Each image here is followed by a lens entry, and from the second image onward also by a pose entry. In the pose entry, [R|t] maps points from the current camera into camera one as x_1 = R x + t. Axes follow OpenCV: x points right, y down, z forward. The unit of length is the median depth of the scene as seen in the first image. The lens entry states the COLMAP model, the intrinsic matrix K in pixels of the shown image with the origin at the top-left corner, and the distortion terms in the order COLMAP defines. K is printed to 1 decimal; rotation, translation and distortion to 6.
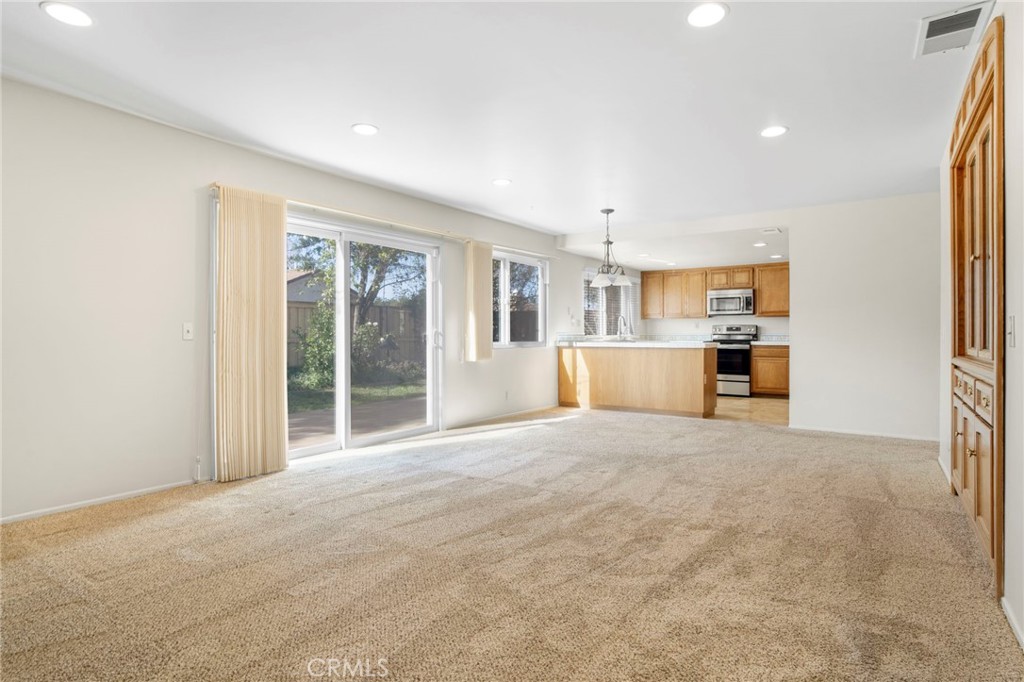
lens RADIAL K [[536.1, 0, 510.8], [0, 536.1, 332.6], [0, 0, 1]] dist [-0.039270, 0.012511]
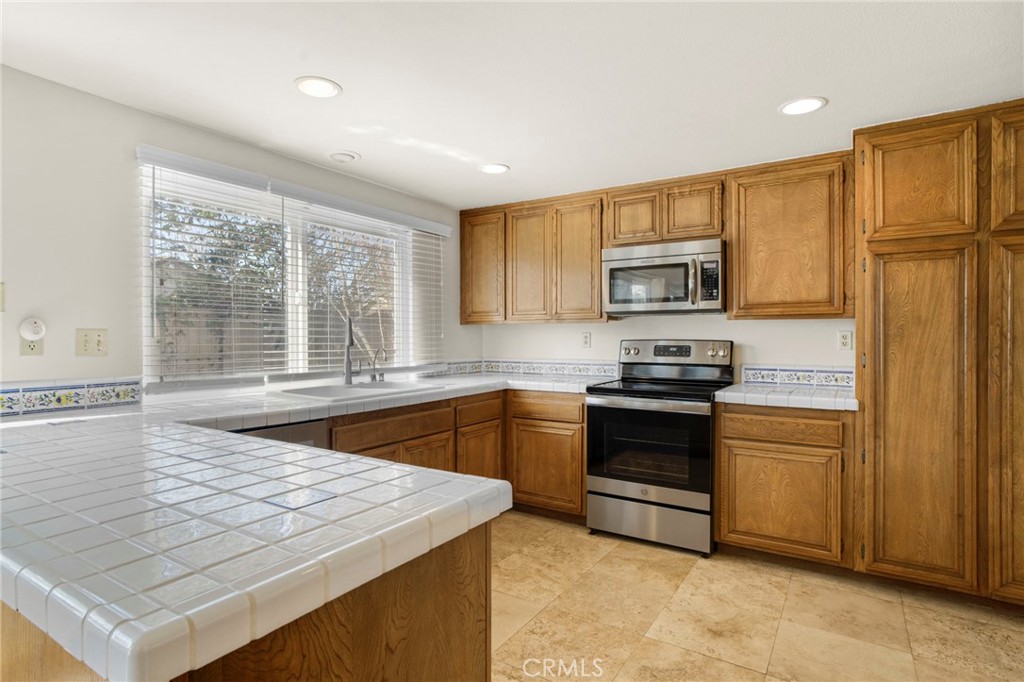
lens RADIAL K [[536.1, 0, 506.3], [0, 536.1, 339.1], [0, 0, 1]] dist [-0.039270, 0.012511]
pose [[0.999471, -0.003531, 0.032332, 0.309733], [0.003192, 0.999939, 0.010530, -0.020578], [-0.032367, -0.010421, 0.999422, 0.670670]]
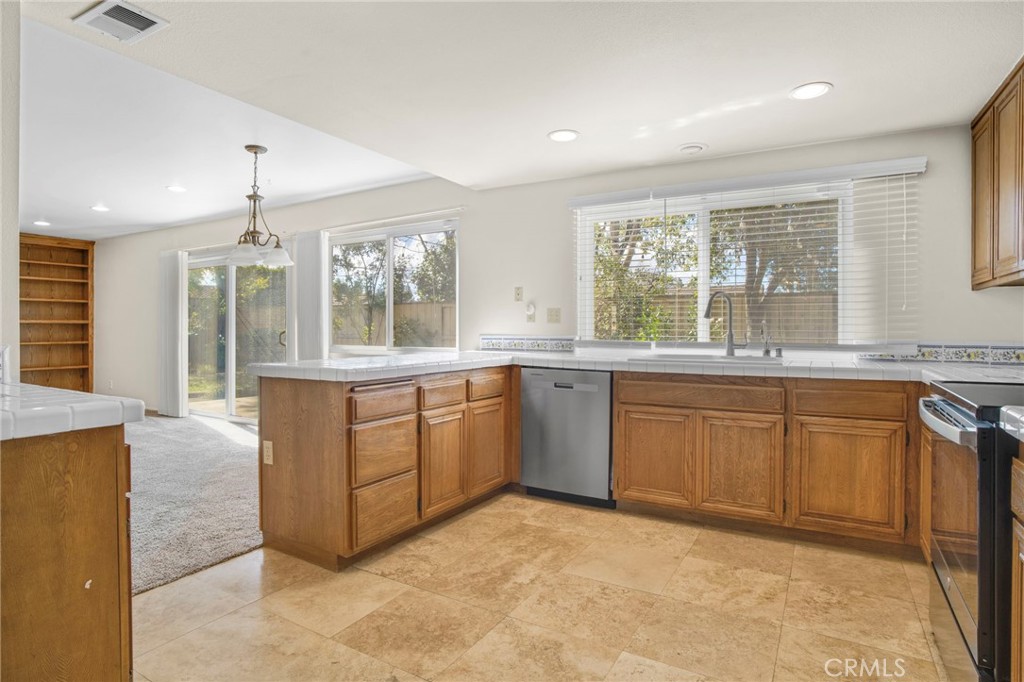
lens RADIAL K [[536.1, 0, 520.2], [0, 536.1, 335.1], [0, 0, 1]] dist [-0.039270, 0.012511]
pose [[0.101742, 0.012418, -0.994733, 0.581247], [0.001519, 0.999919, 0.012638, -0.005947], [0.994810, -0.002797, 0.101715, 0.852459]]
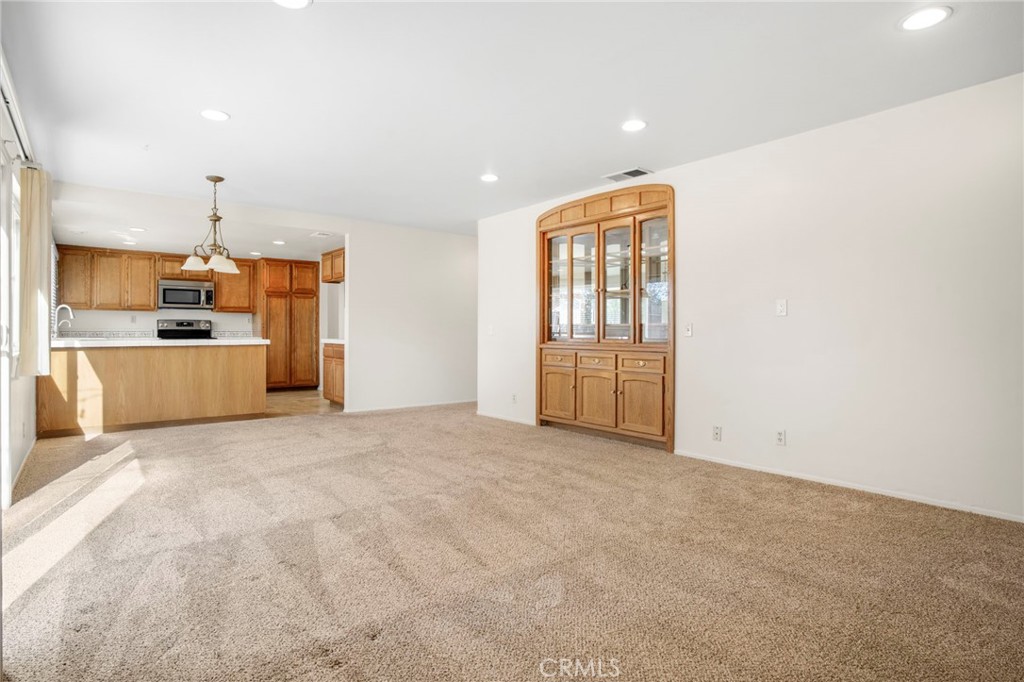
lens RADIAL K [[536.1, 0, 503.5], [0, 536.1, 331.9], [0, 0, 1]] dist [-0.039270, 0.012511]
pose [[0.285583, -0.001632, 0.958353, -0.314645], [-0.004541, 0.999985, 0.003057, 0.001273], [-0.958343, -0.005225, 0.285571, 0.235279]]
